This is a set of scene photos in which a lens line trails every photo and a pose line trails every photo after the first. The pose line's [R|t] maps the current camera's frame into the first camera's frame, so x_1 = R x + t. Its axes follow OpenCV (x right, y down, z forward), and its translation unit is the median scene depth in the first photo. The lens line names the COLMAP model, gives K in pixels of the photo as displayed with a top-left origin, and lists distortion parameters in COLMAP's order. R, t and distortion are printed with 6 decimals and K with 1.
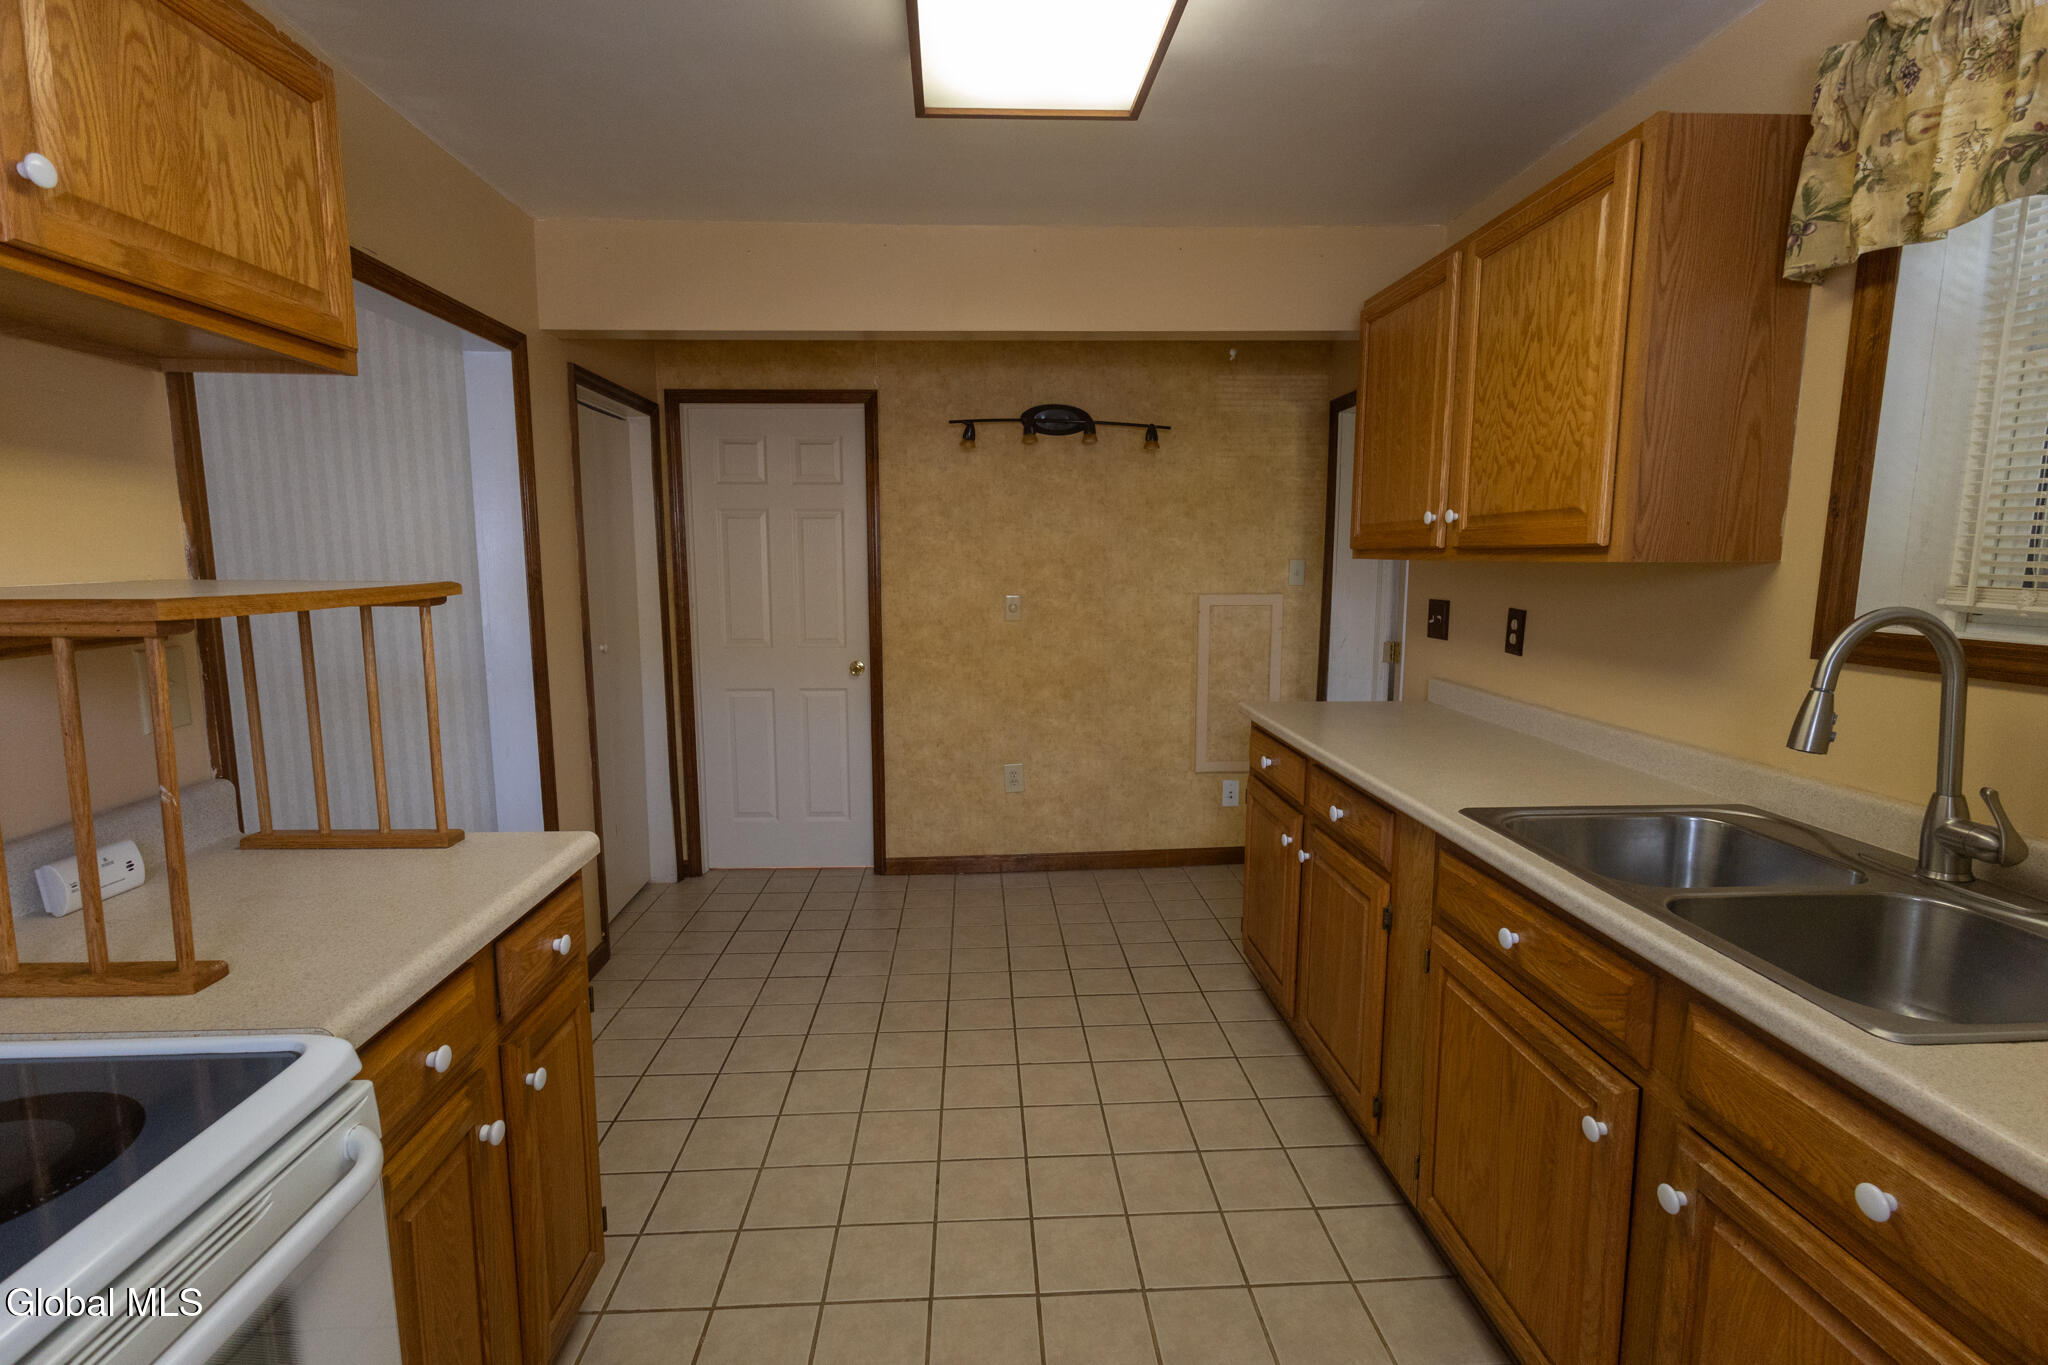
lens RADIAL K [[937.4, 0, 1038.8], [0, 937.4, 686.0], [0, 0, 1]] dist [0.007663, -0.000087]
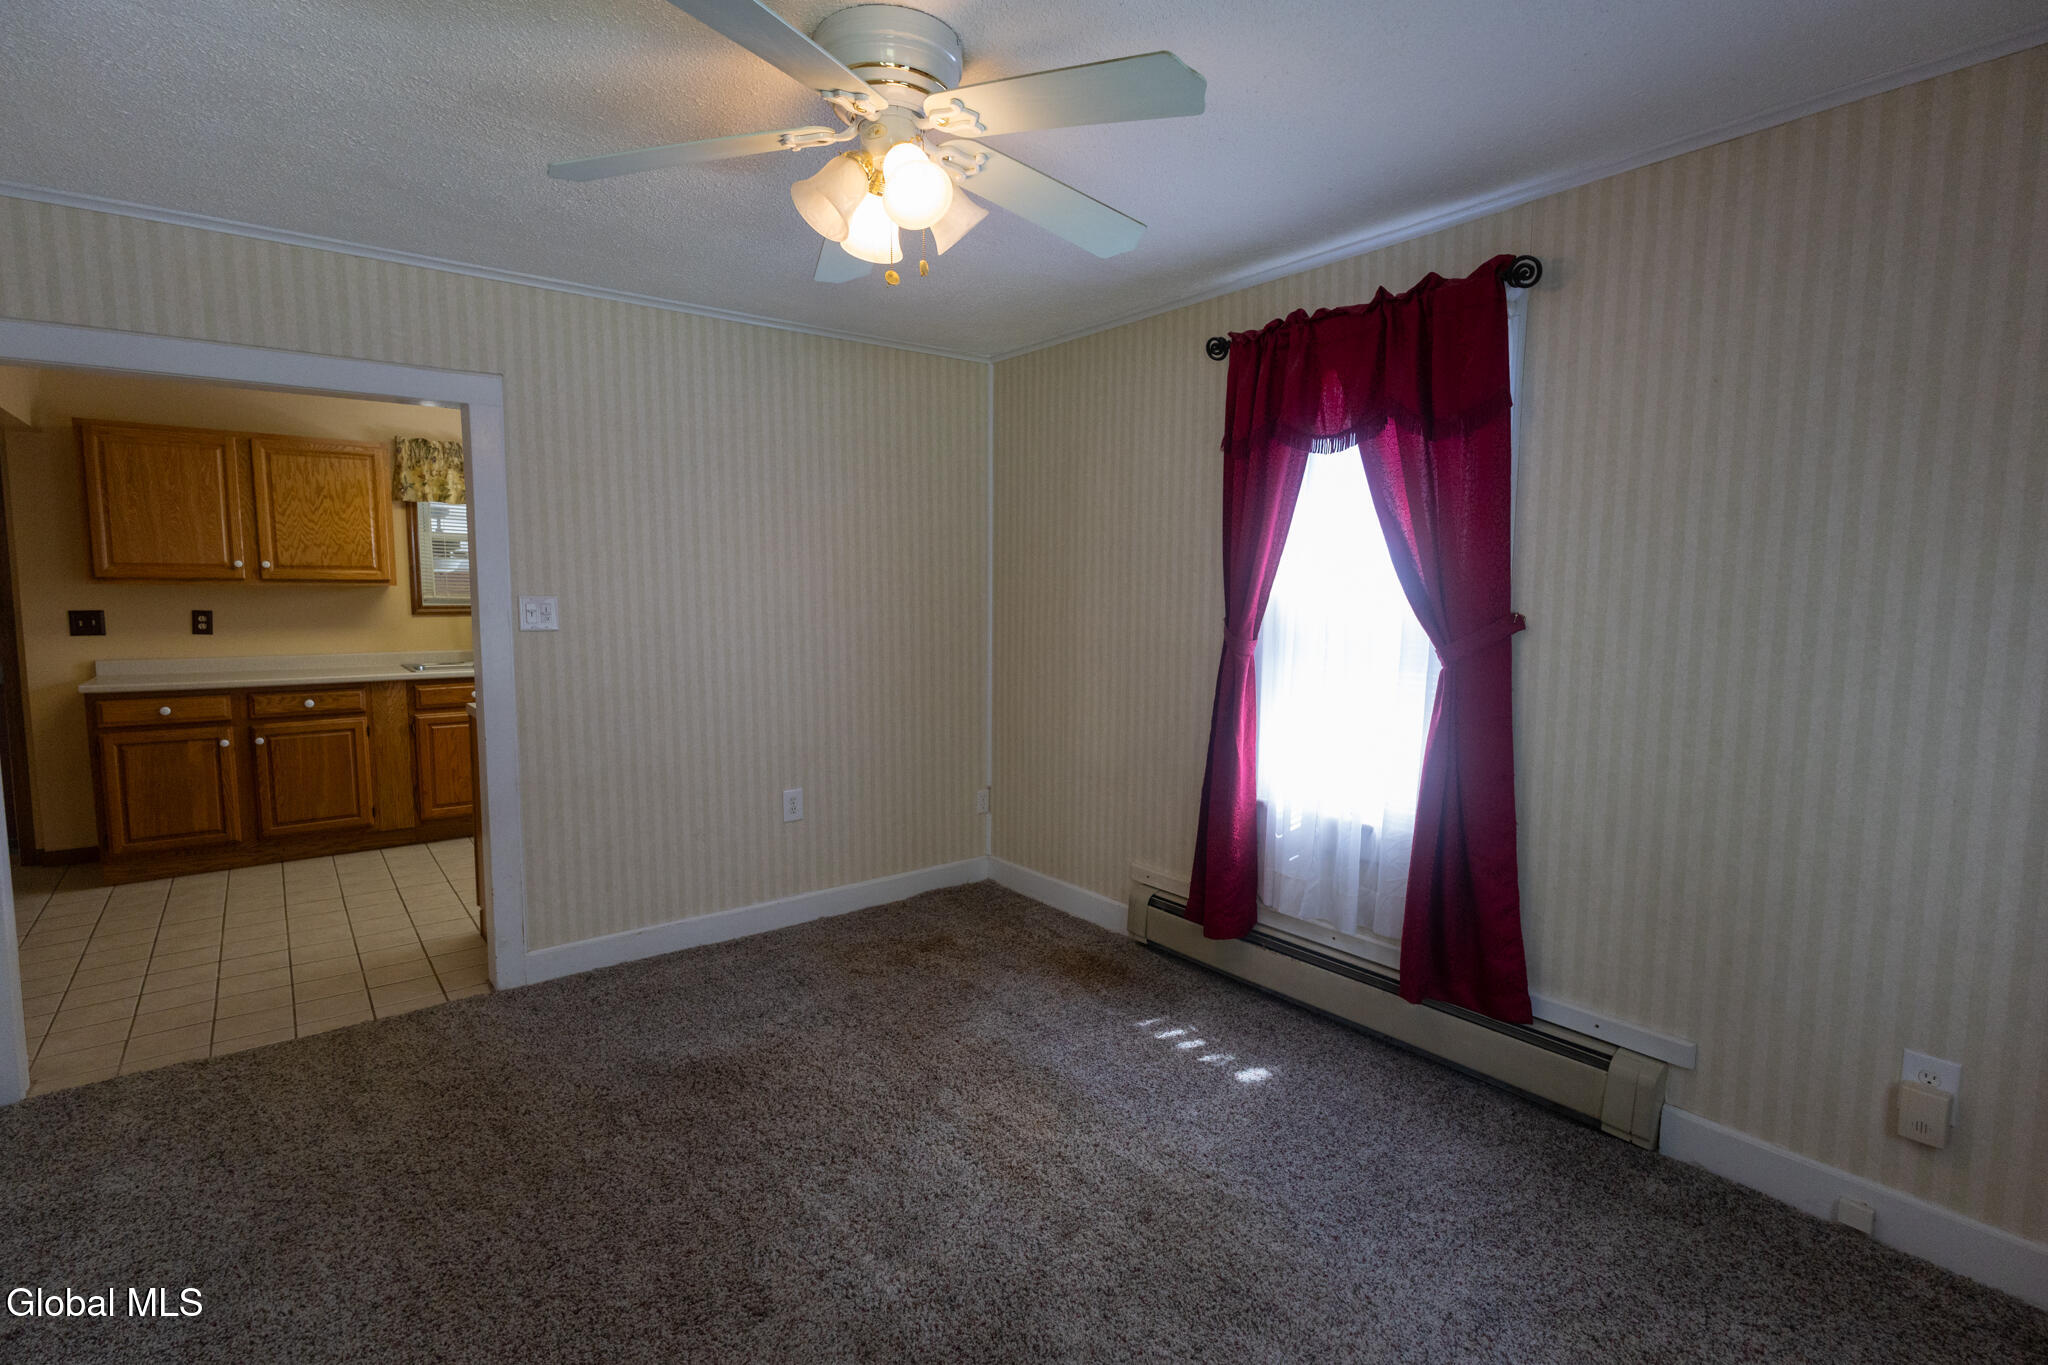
lens RADIAL K [[937.4, 0, 1030.2], [0, 937.4, 682.1], [0, 0, 1]] dist [0.007663, -0.000087]
pose [[-0.570000, -0.088849, 0.816827, -2.669032], [0.106651, 0.977725, 0.180774, -0.139691], [-0.814694, 0.190156, -0.547827, 0.936263]]
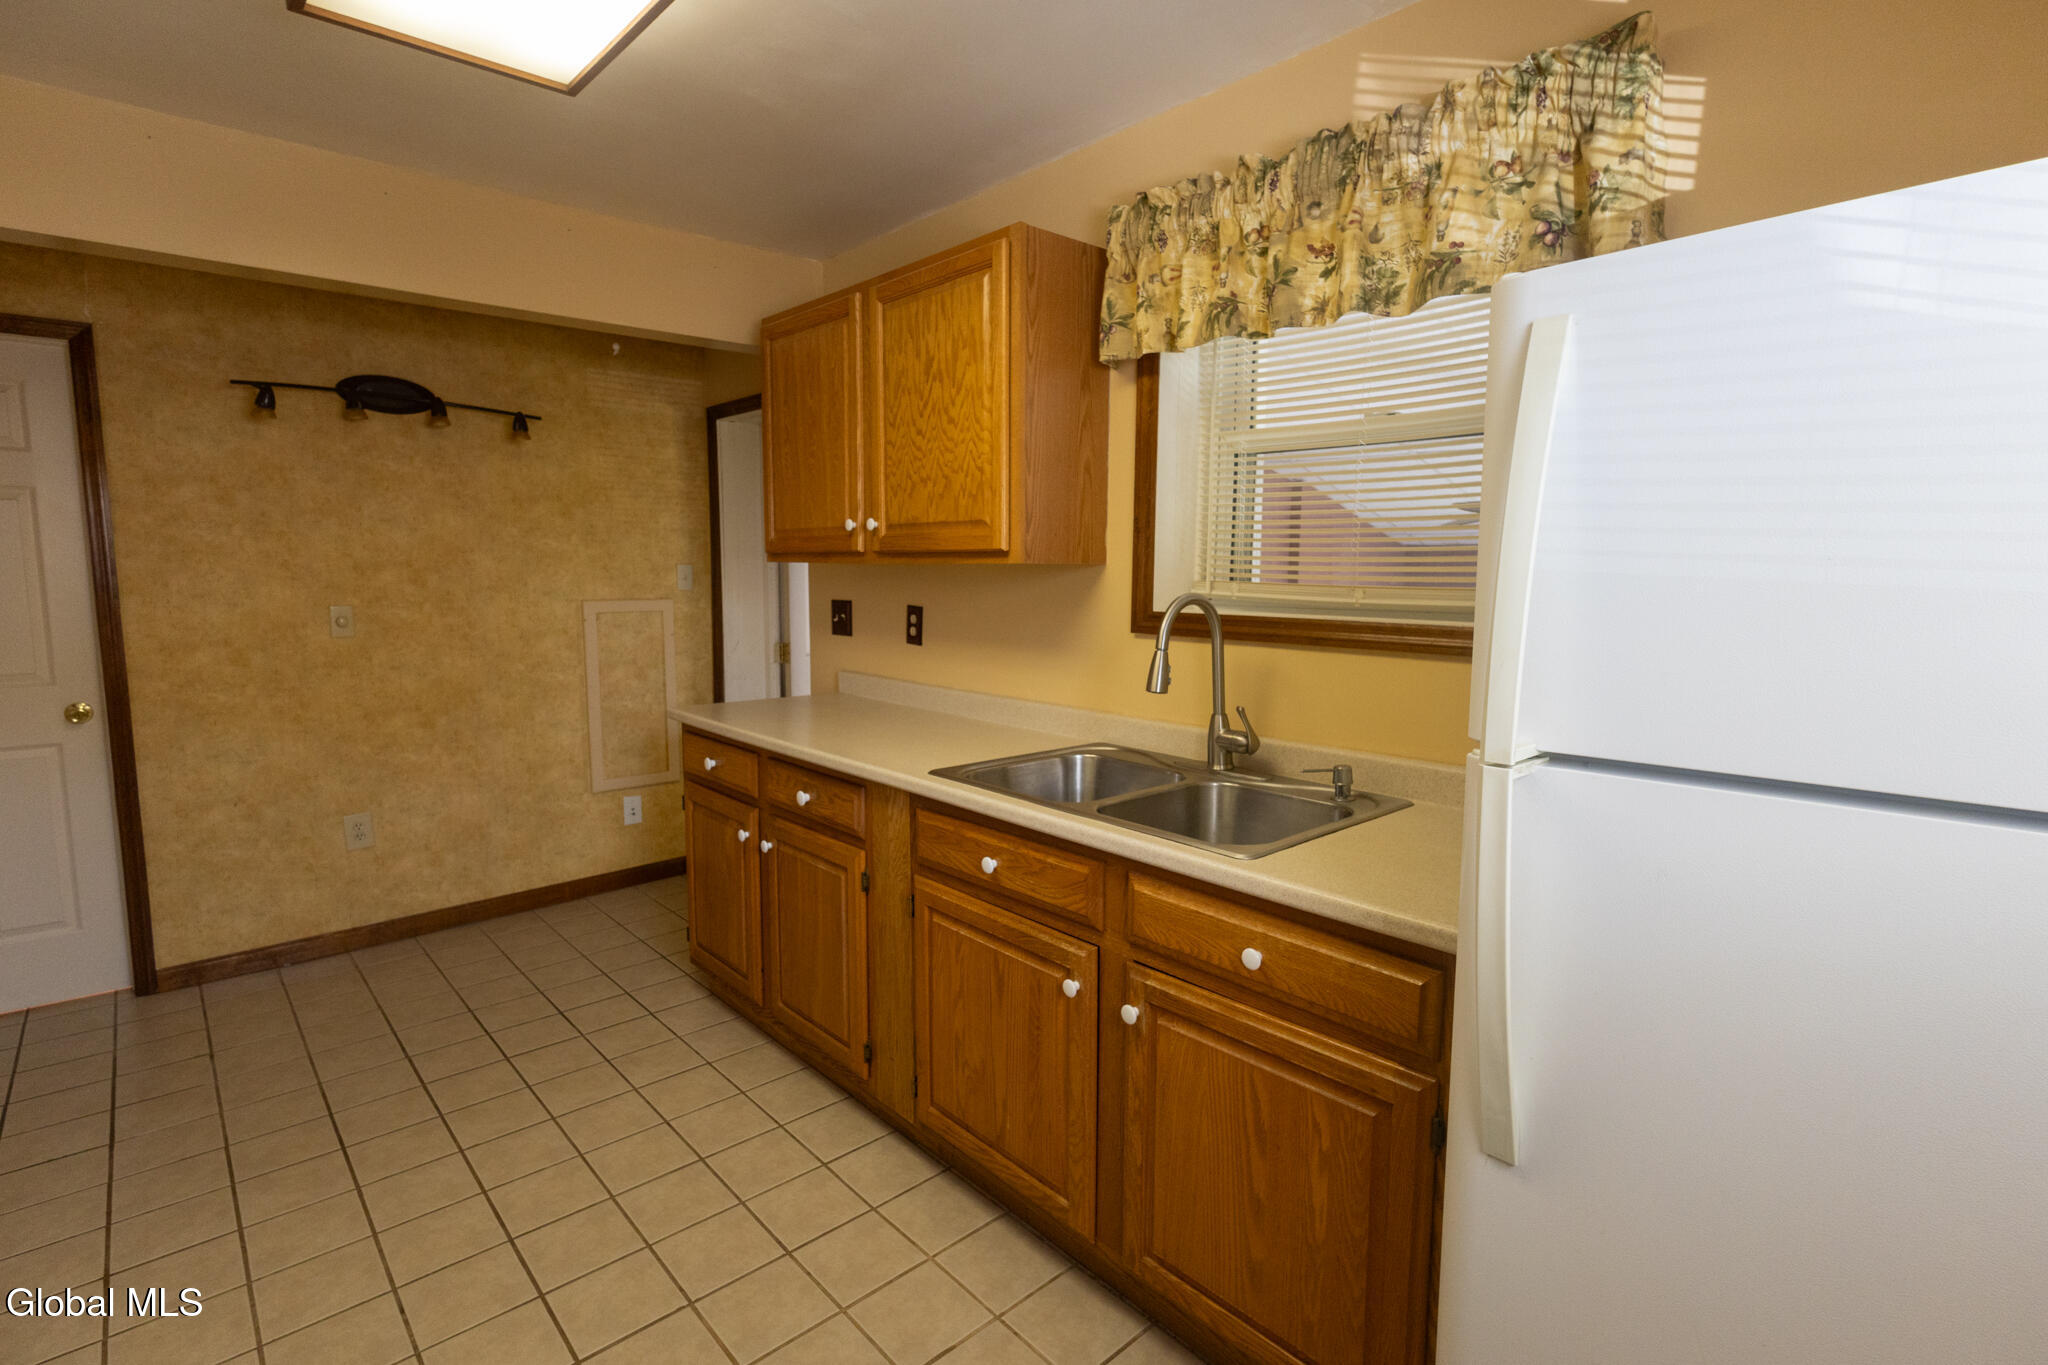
lens RADIAL K [[937.4, 0, 1045.4], [0, 937.4, 681.6], [0, 0, 1]] dist [0.007663, -0.000087]
pose [[0.780927, -0.073205, 0.620318, -0.139950], [0.080744, 0.996607, 0.015961, 0.009890], [-0.619382, 0.037622, 0.784188, -0.019458]]
